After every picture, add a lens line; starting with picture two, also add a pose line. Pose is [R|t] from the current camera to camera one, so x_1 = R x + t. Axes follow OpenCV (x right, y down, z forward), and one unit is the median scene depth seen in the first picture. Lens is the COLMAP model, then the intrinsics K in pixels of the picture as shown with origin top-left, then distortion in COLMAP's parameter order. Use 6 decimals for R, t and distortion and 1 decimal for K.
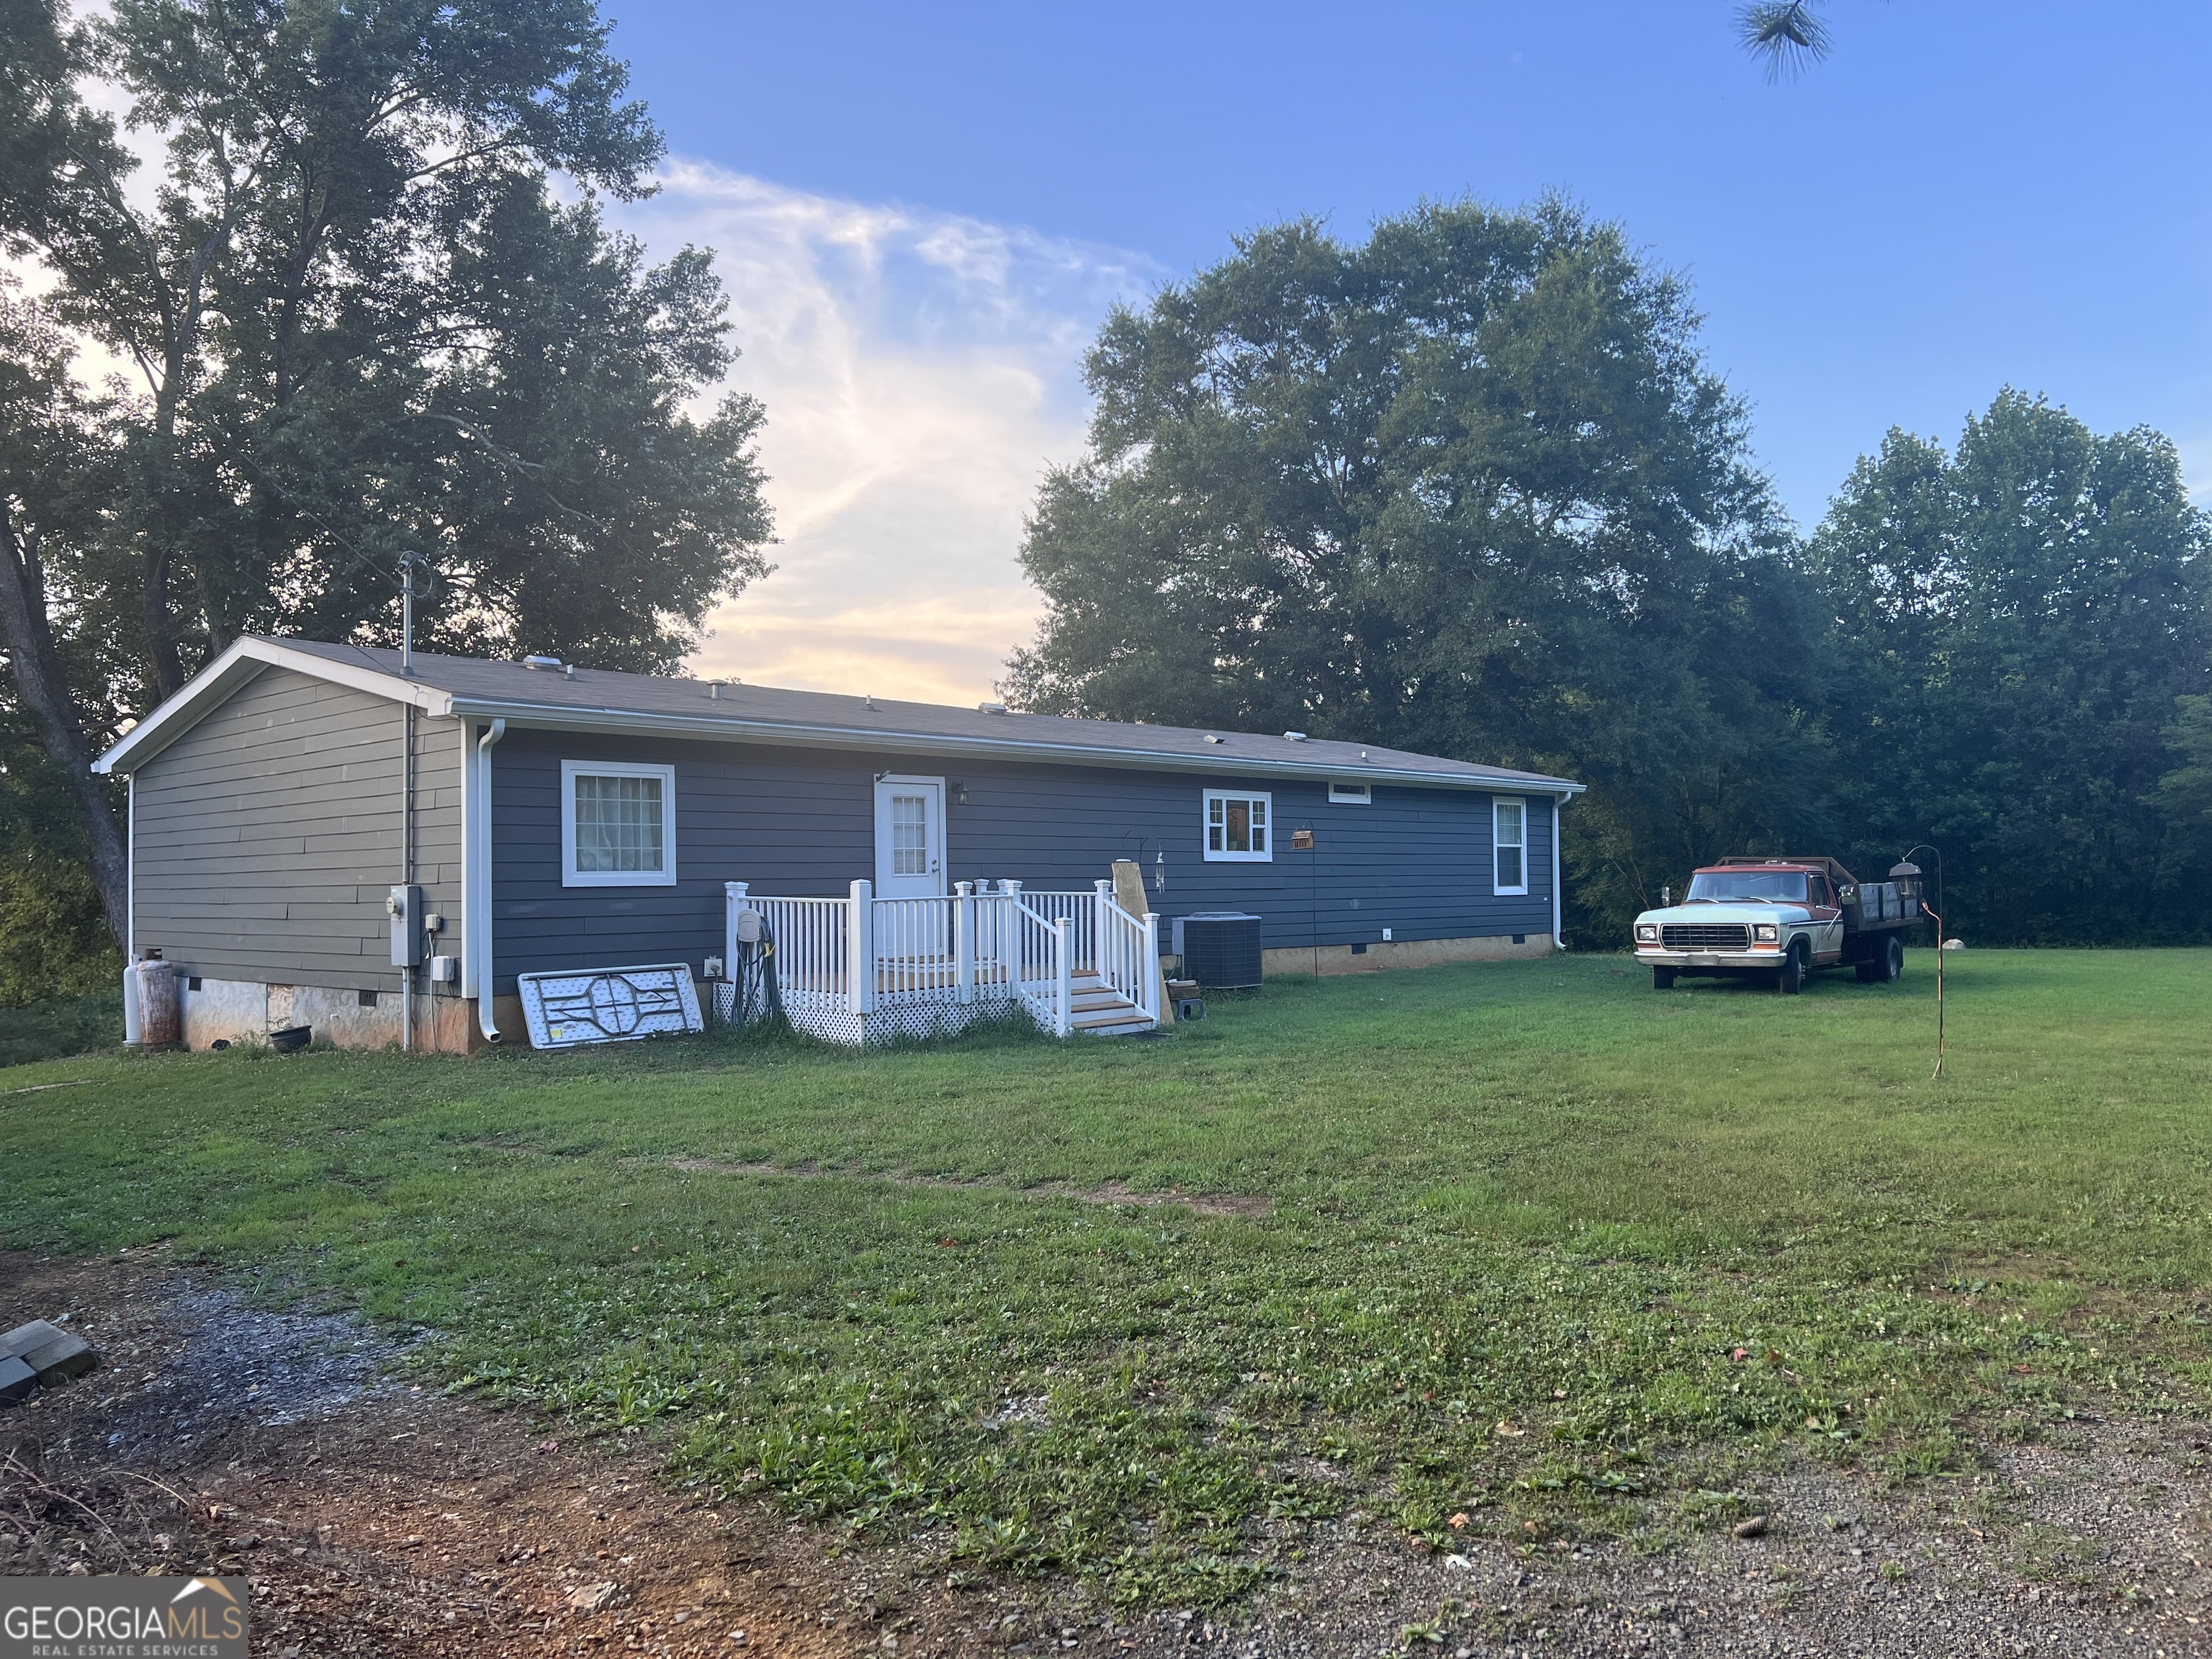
lens RADIAL K [[1669.5, 0, 1090.7], [0, 1669.5, 855.5], [0, 0, 1]] dist [0.037302, -0.043671]
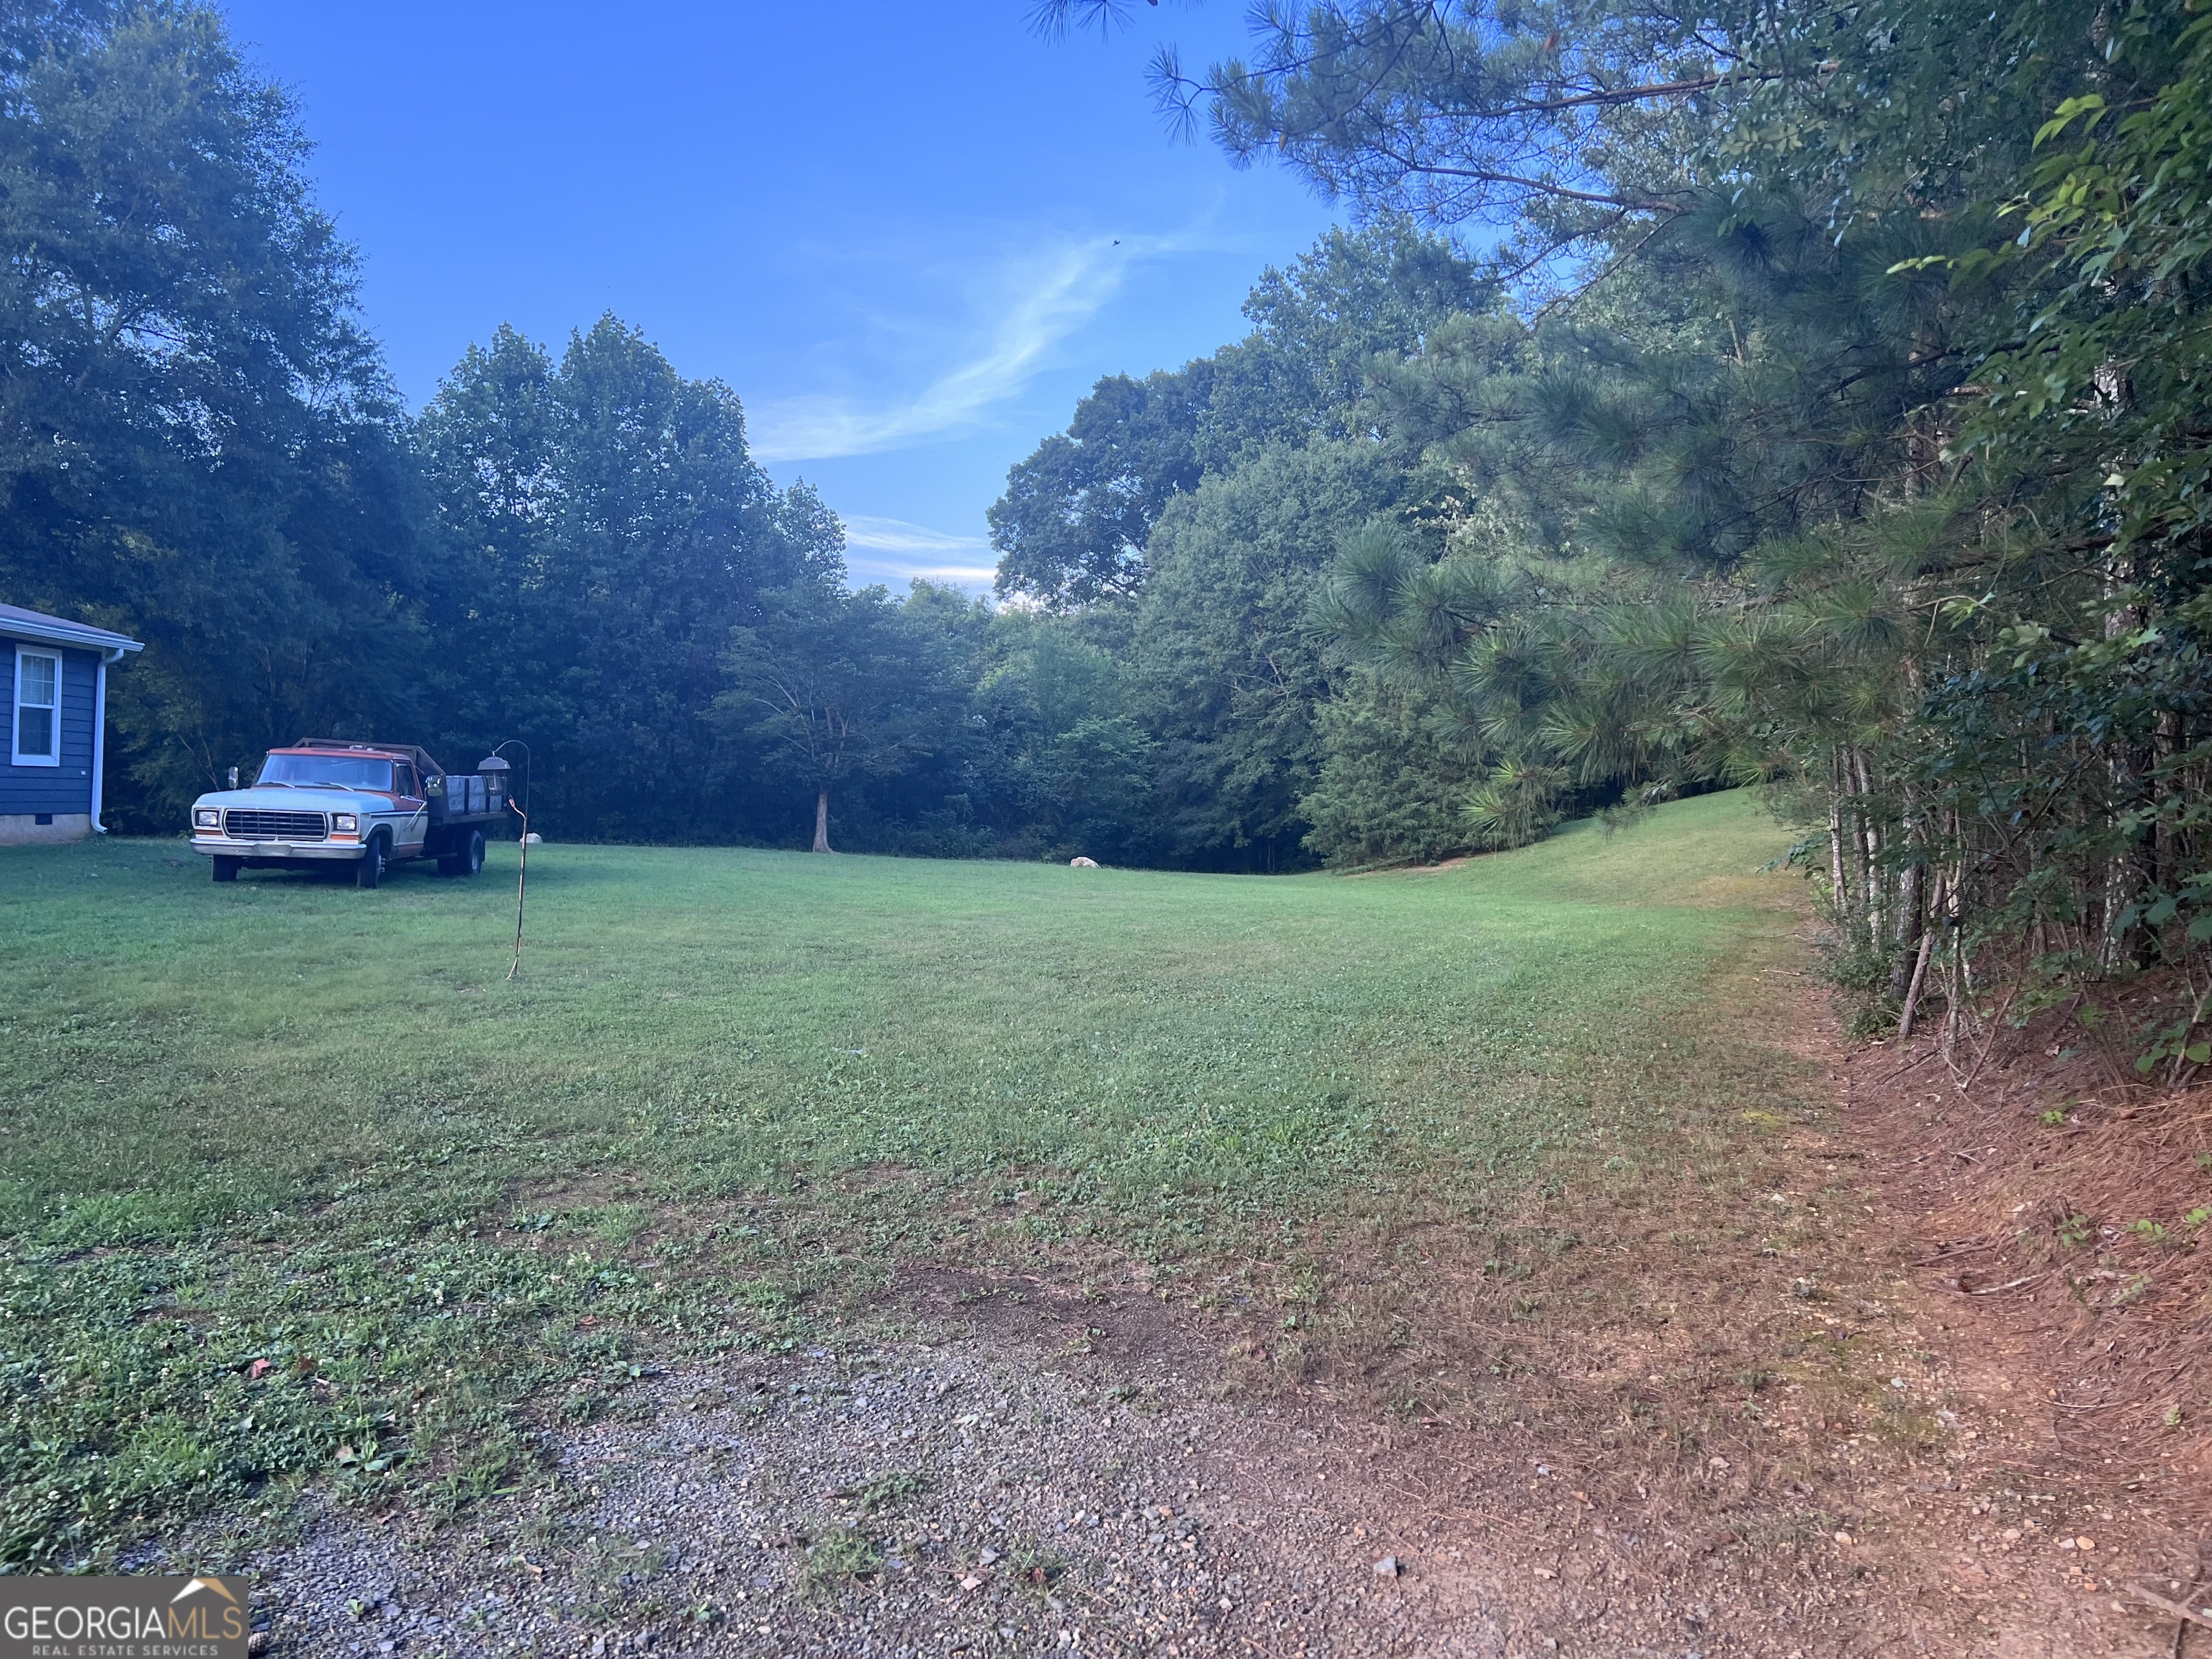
lens RADIAL K [[1669.5, 0, 1120.7], [0, 1669.5, 836.2], [0, 0, 1]] dist [0.037302, -0.043671]
pose [[0.687243, 0.029352, 0.725834, 0.017031], [-0.069126, 0.997292, 0.025121, 0.000346], [-0.723131, -0.067439, 0.687411, 0.037135]]
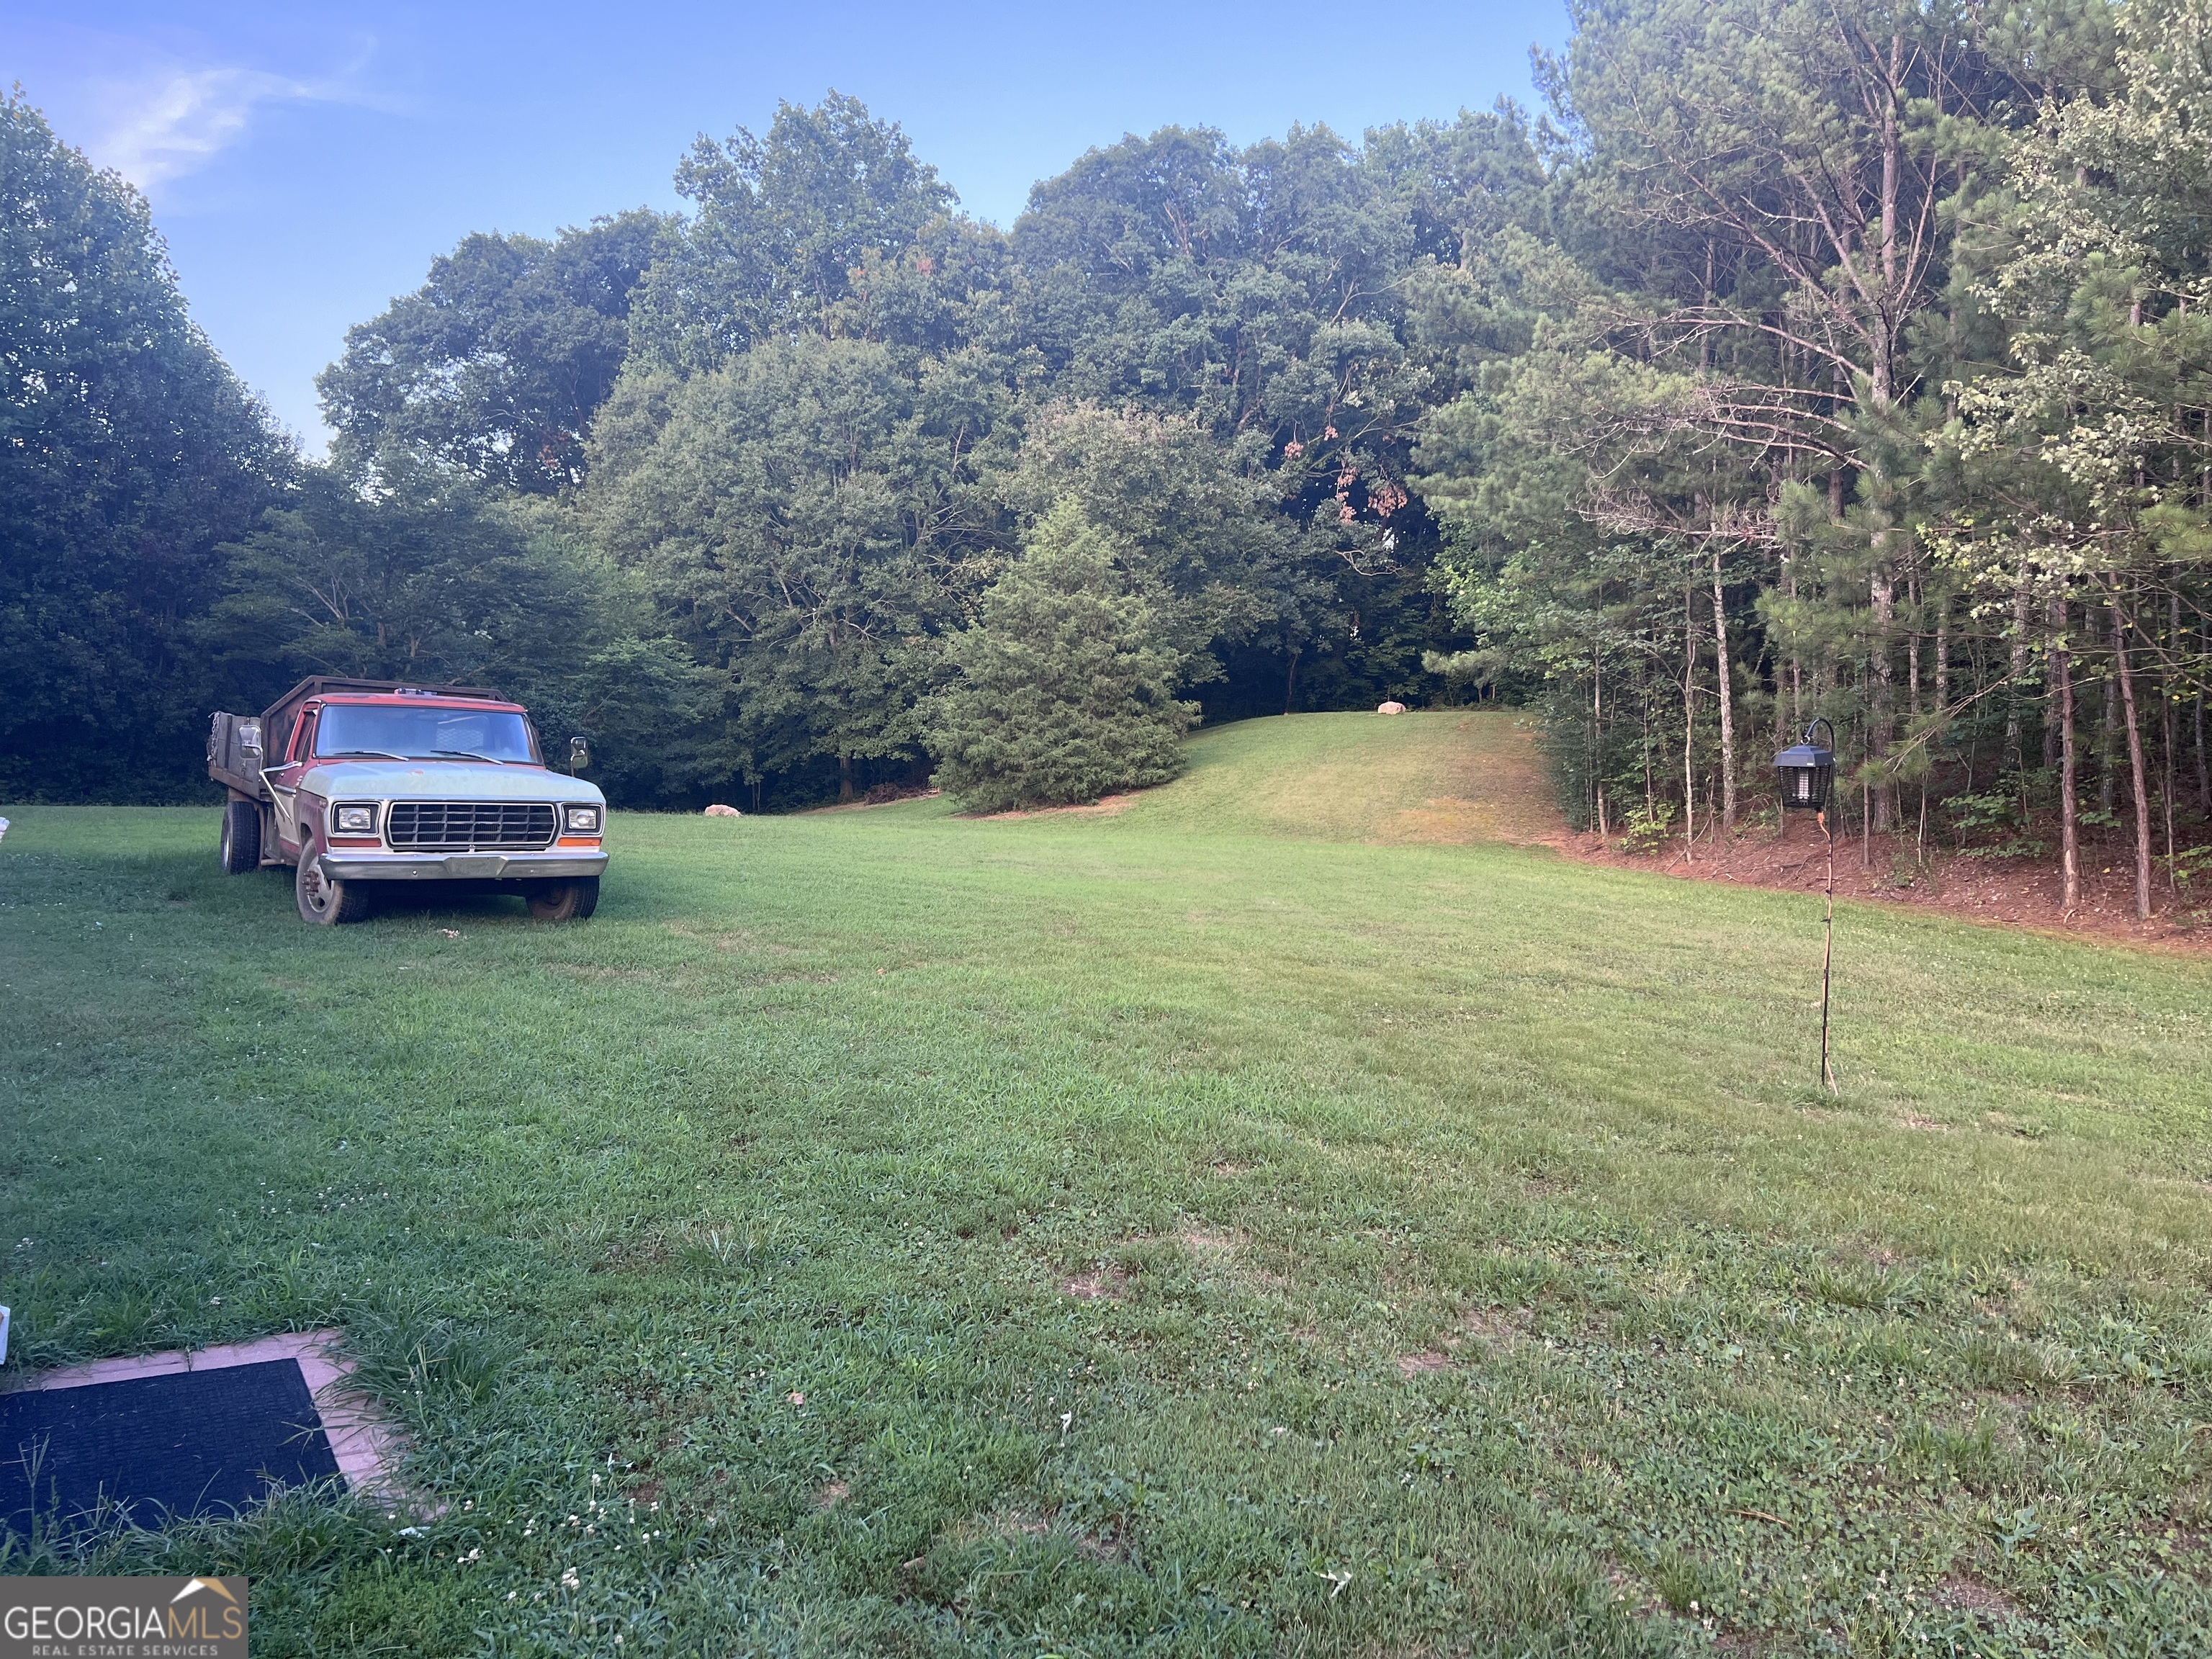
lens RADIAL K [[1669.5, 0, 1110.1], [0, 1669.5, 822.8], [0, 0, 1]] dist [0.037302, -0.043671]
pose [[0.284081, -0.013706, 0.958702, -0.074027], [-0.063861, 0.997407, 0.033183, 0.013341], [-0.956671, -0.070650, 0.282469, 0.517795]]
